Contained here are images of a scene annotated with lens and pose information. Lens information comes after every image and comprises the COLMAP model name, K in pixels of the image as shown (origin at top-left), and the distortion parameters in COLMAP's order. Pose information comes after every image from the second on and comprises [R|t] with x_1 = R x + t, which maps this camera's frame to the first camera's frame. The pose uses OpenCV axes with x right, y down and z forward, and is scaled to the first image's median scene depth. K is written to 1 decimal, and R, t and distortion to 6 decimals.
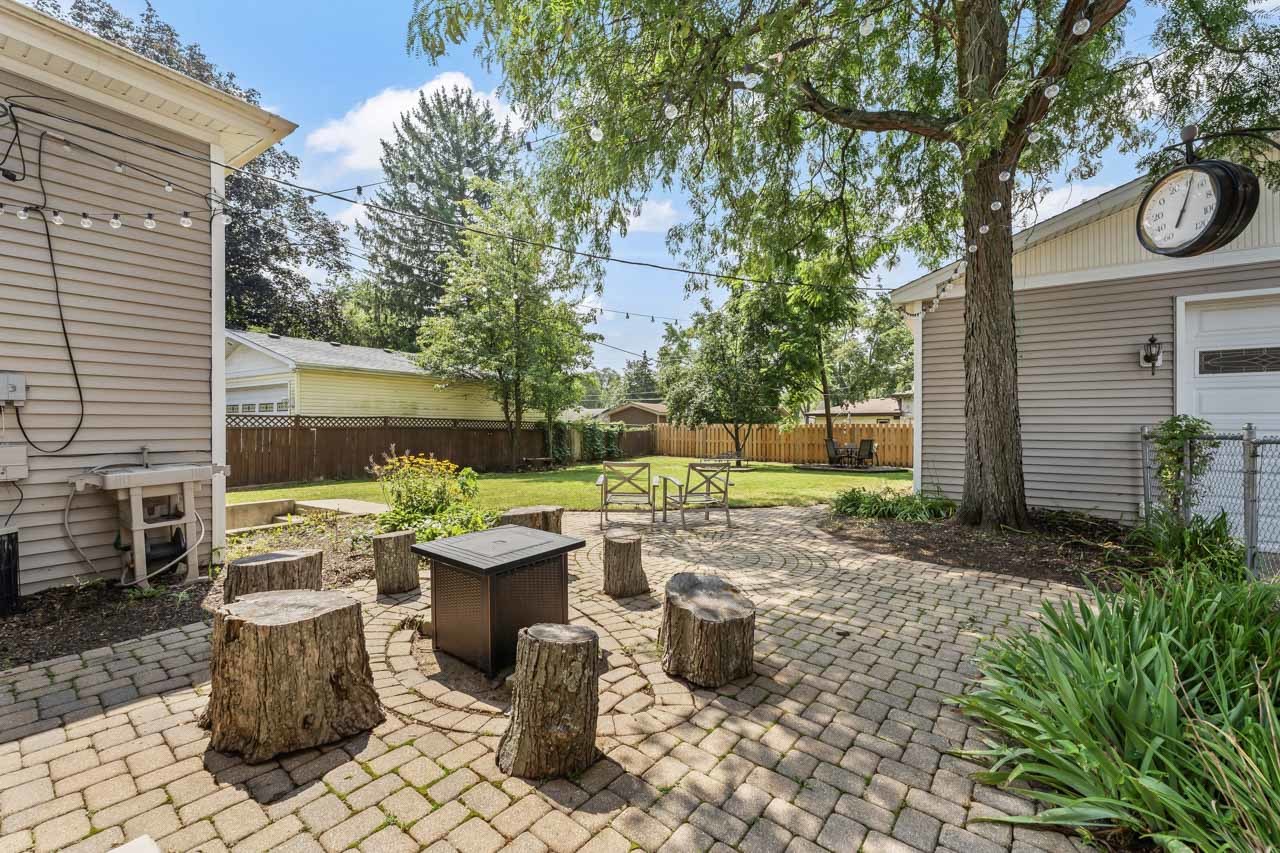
lens RADIAL K [[515.6, 0, 640.2], [0, 515.6, 426.9], [0, 0, 1]] dist [0.001864, -0.000114]
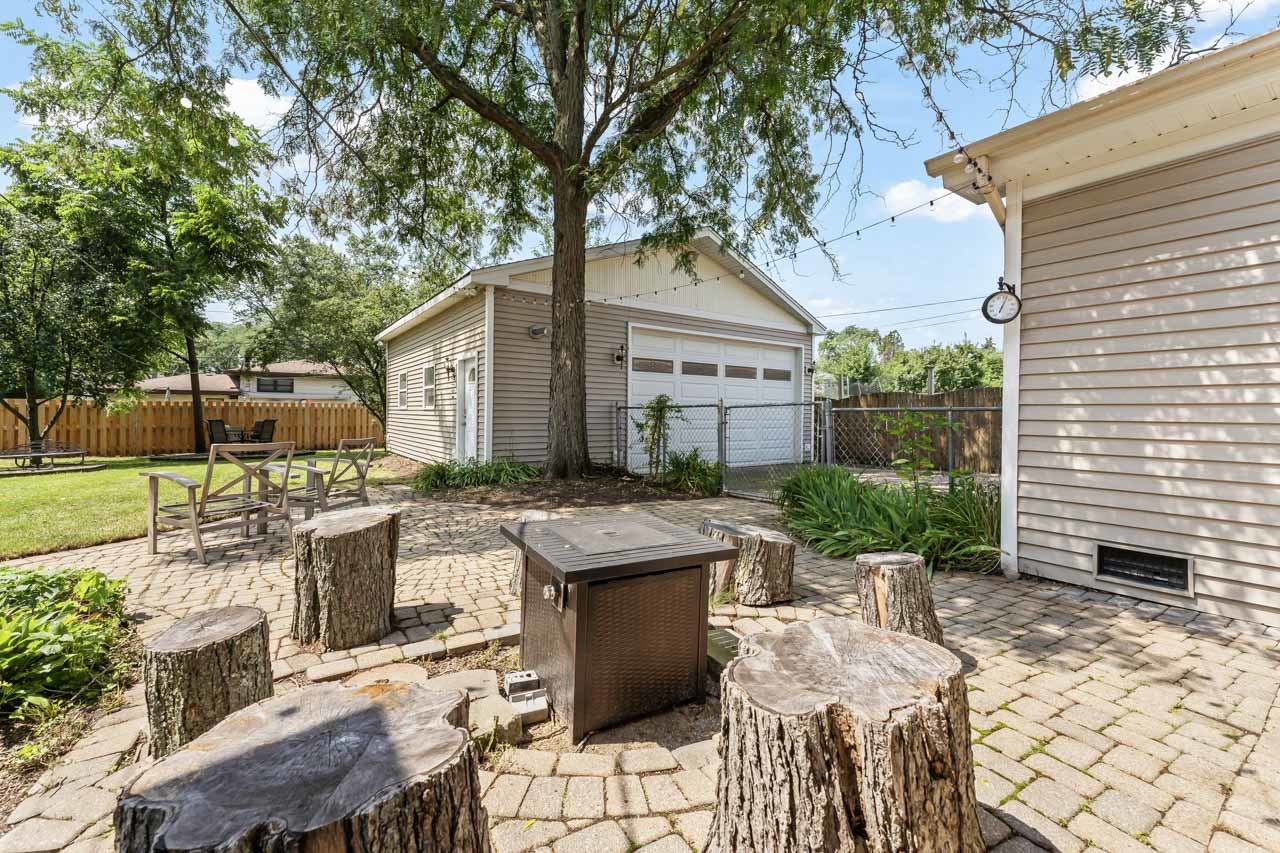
lens RADIAL K [[515.6, 0, 640.0], [0, 515.6, 423.3], [0, 0, 1]] dist [0.001864, -0.000114]
pose [[0.368859, -0.020675, 0.929256, -0.445420], [-0.002953, 0.999721, 0.023416, 0.026782], [-0.929481, -0.011381, 0.368695, 0.357468]]
